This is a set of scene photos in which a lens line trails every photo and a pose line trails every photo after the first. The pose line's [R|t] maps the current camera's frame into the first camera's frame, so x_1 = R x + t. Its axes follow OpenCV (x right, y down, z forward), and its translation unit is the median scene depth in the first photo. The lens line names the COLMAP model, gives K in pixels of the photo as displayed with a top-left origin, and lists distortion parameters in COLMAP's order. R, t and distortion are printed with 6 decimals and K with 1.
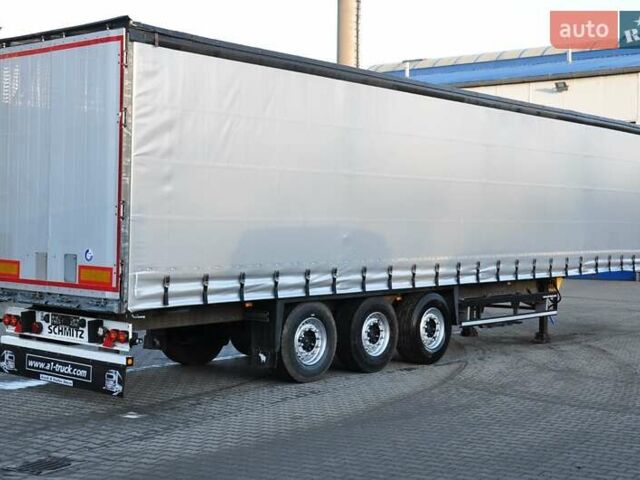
lens RADIAL K [[990.9, 0, 320.0], [0, 990.9, 240.0], [0, 0, 1]] dist [0.123228, 0.095972]
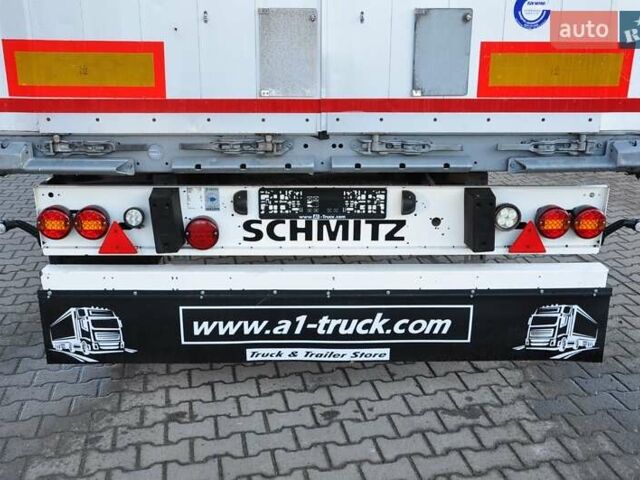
lens RADIAL K [[687.9, 0, 320.0], [0, 687.9, 240.0], [0, 0, 1]] dist [-0.037555, 0.009124]
pose [[0.725444, -0.235955, 0.646572, -0.426175], [0.023408, 0.947317, 0.319442, 0.013150], [-0.687883, -0.216602, 0.692749, 0.829934]]
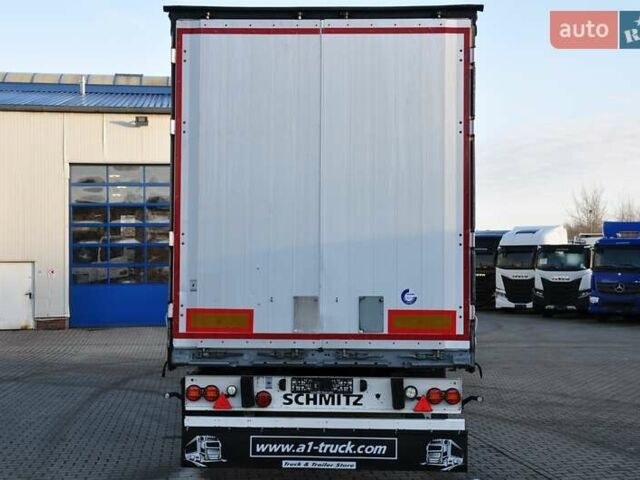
lens RADIAL K [[1050.8, 0, 320.0], [0, 1050.8, 240.0], [0, 0, 1]] dist [0.054593, 0.088053]
pose [[0.763033, 0.007458, 0.646317, -0.781646], [0.021787, 0.999068, -0.037251, 0.000095], [-0.645992, 0.042505, 0.762159, 0.389103]]
